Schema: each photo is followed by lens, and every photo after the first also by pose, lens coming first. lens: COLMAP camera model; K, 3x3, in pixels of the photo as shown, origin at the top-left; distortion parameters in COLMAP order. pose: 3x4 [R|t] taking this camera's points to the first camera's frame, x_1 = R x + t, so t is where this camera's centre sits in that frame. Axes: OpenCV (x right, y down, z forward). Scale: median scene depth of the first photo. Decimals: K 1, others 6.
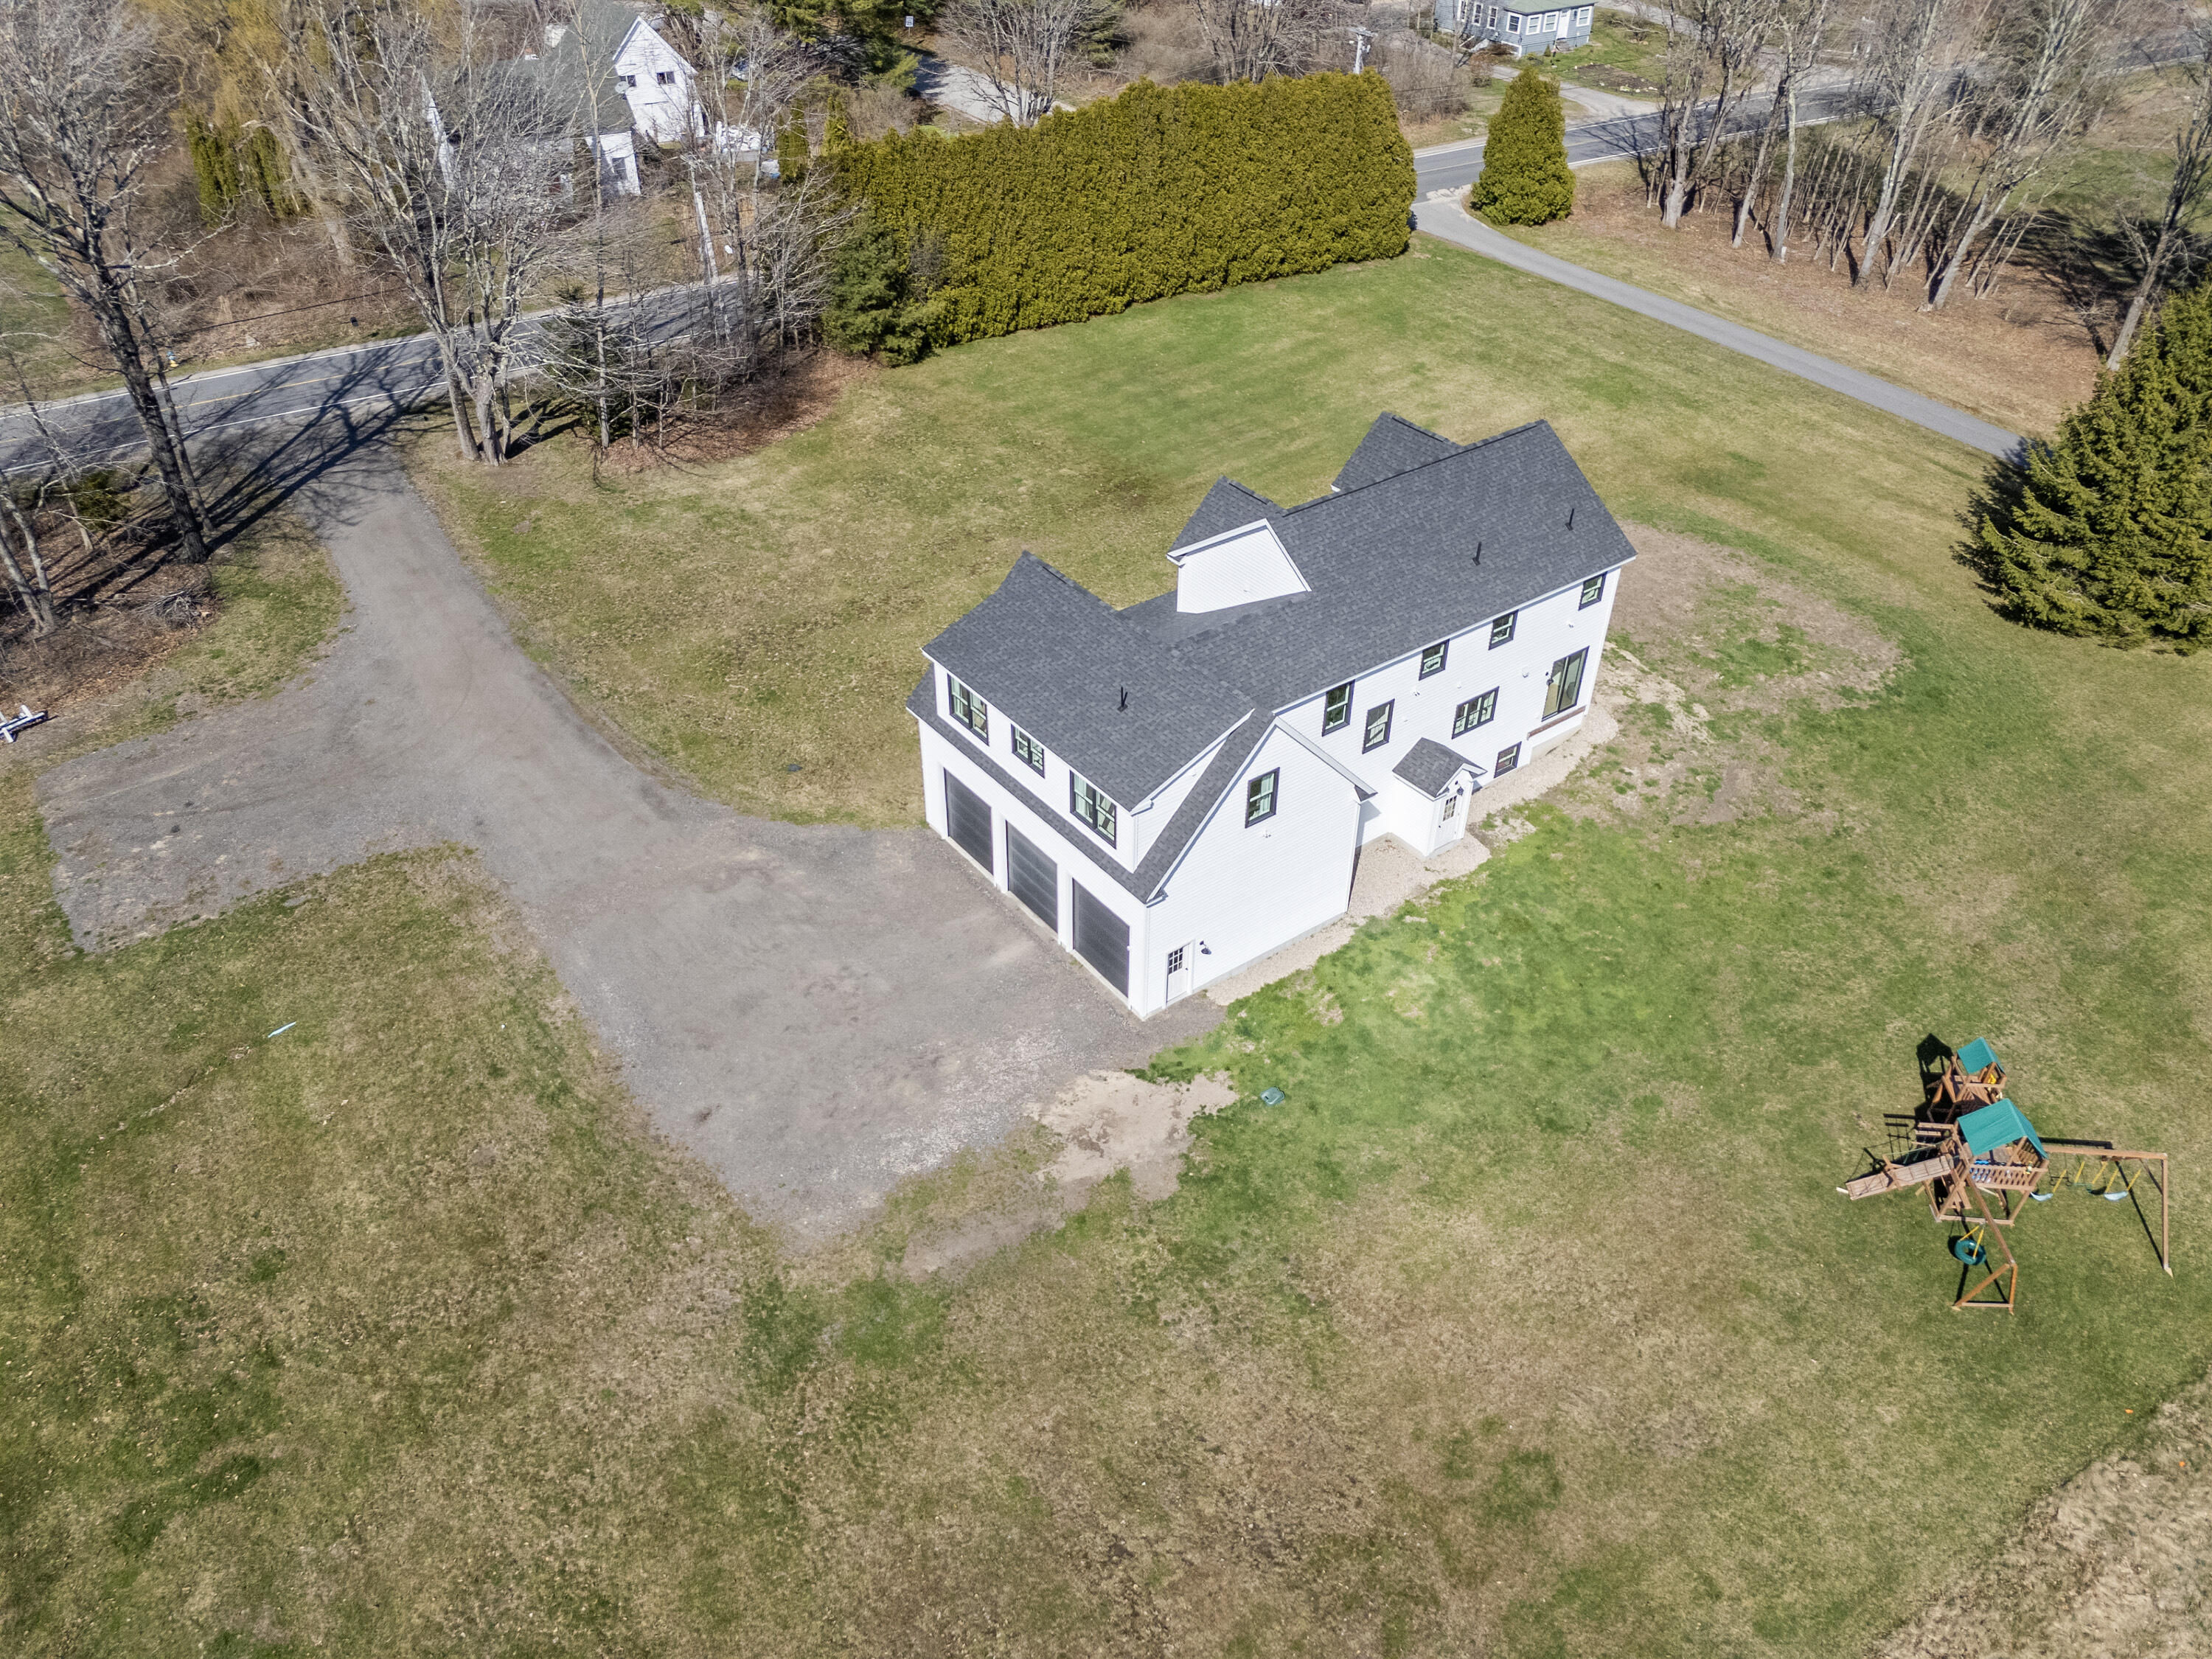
lens RADIAL K [[1636.8, 0, 1104.8], [0, 1636.8, 816.7], [0, 0, 1]] dist [0.059986, -0.041360]
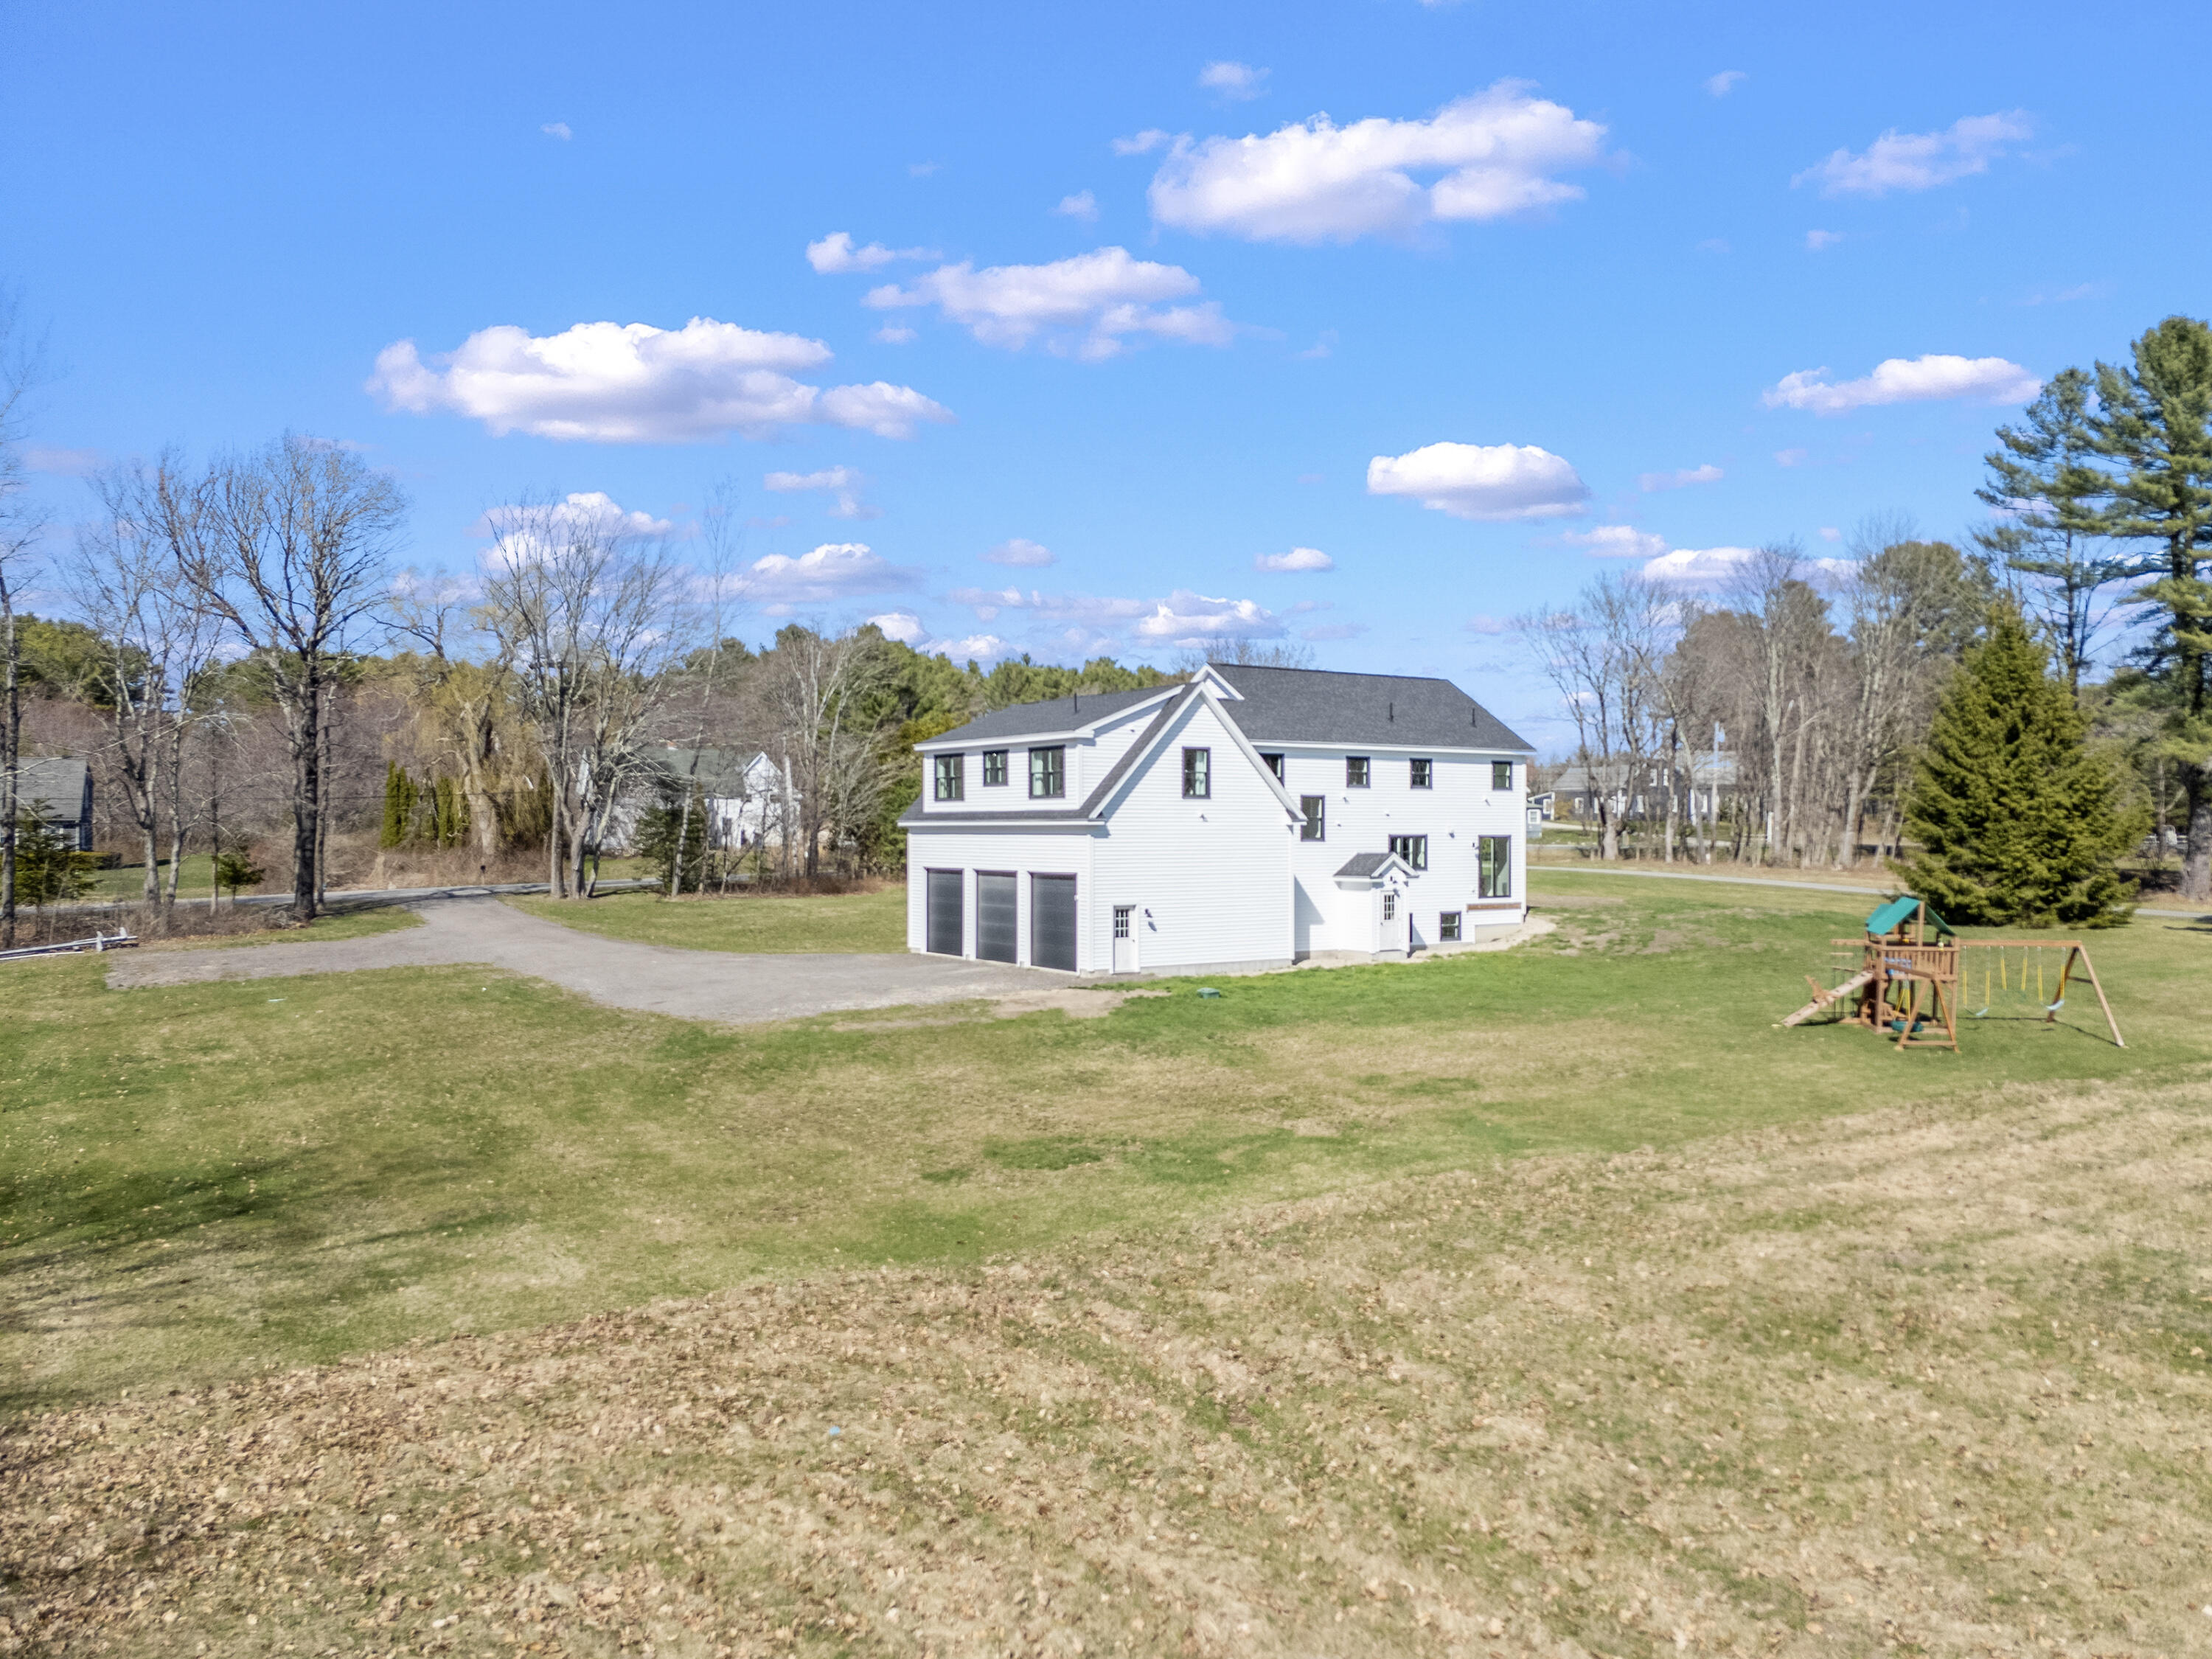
lens RADIAL K [[1636.8, 0, 1115.7], [0, 1636.8, 815.9], [0, 0, 1]] dist [0.059986, -0.041360]
pose [[0.999208, -0.006714, -0.039217, 0.070665], [-0.018178, 0.799744, -0.600066, 0.582821], [0.035392, 0.600304, 0.798989, 0.086460]]
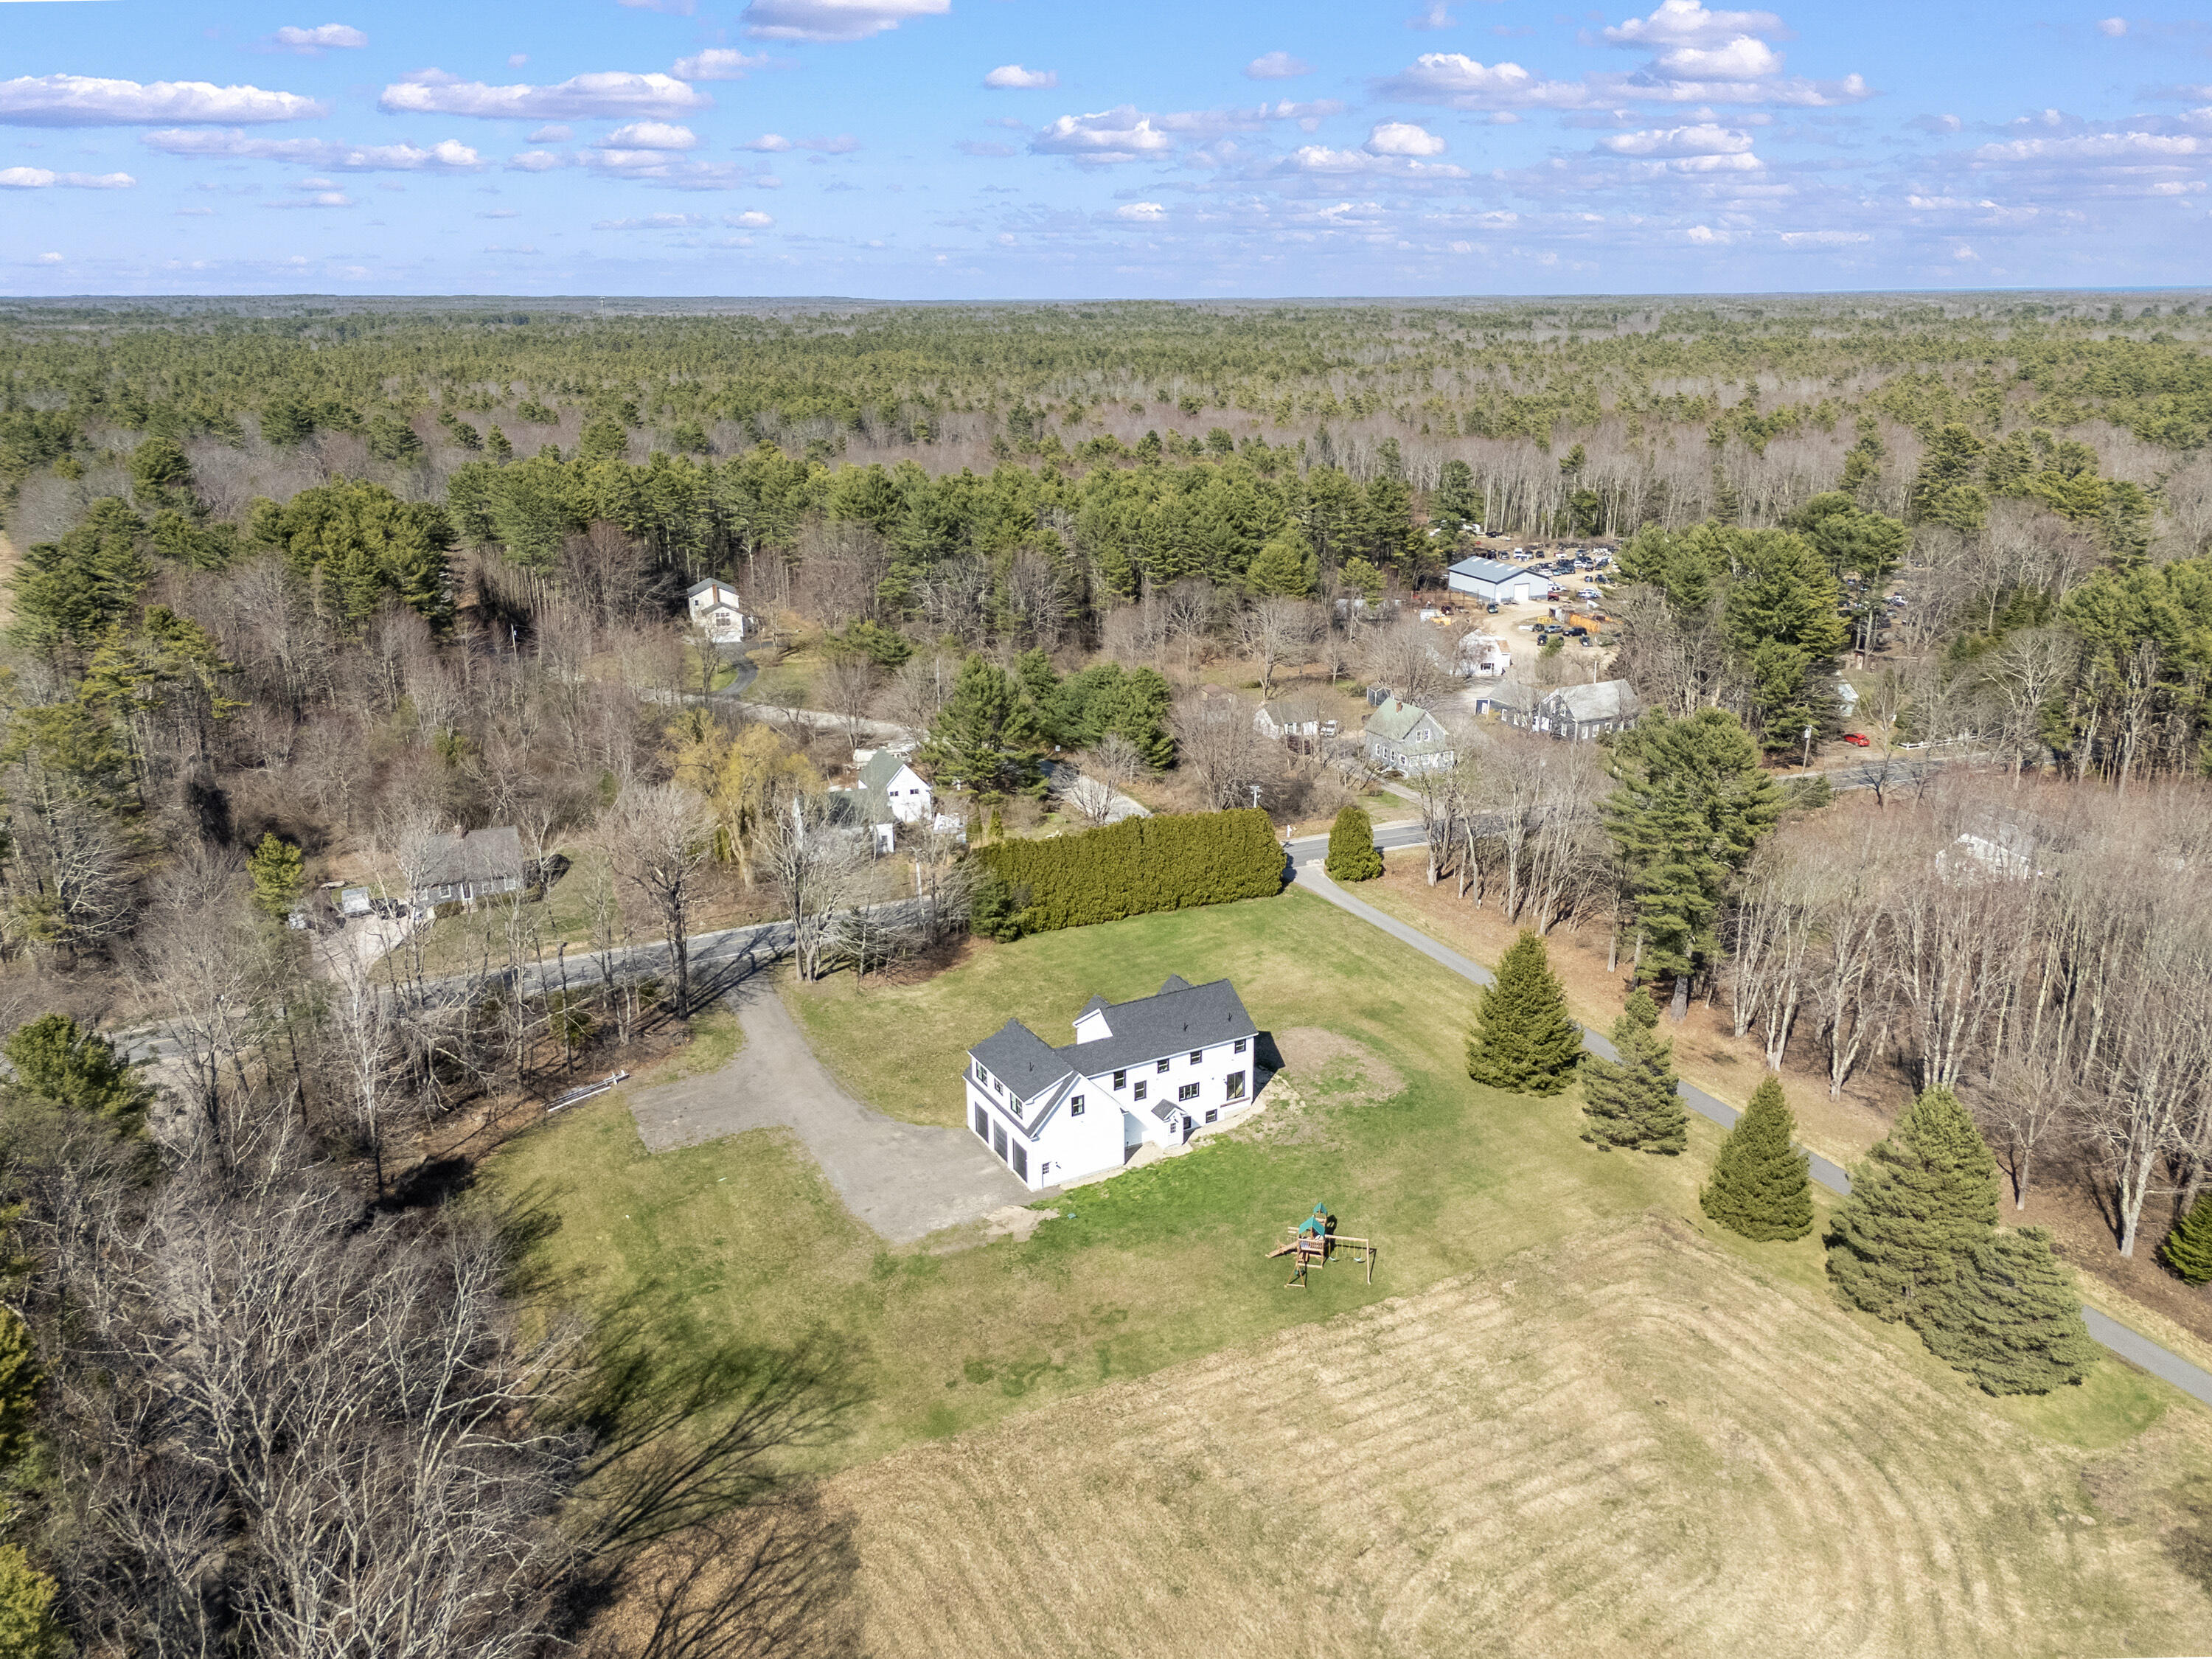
lens RADIAL K [[1636.8, 0, 1117.6], [0, 1636.8, 781.8], [0, 0, 1]] dist [0.059986, -0.041360]
pose [[0.991232, 0.023601, -0.130007, 0.425709], [-0.067218, 0.937157, -0.342373, 0.350440], [0.113757, 0.348110, 0.930526, -1.469924]]
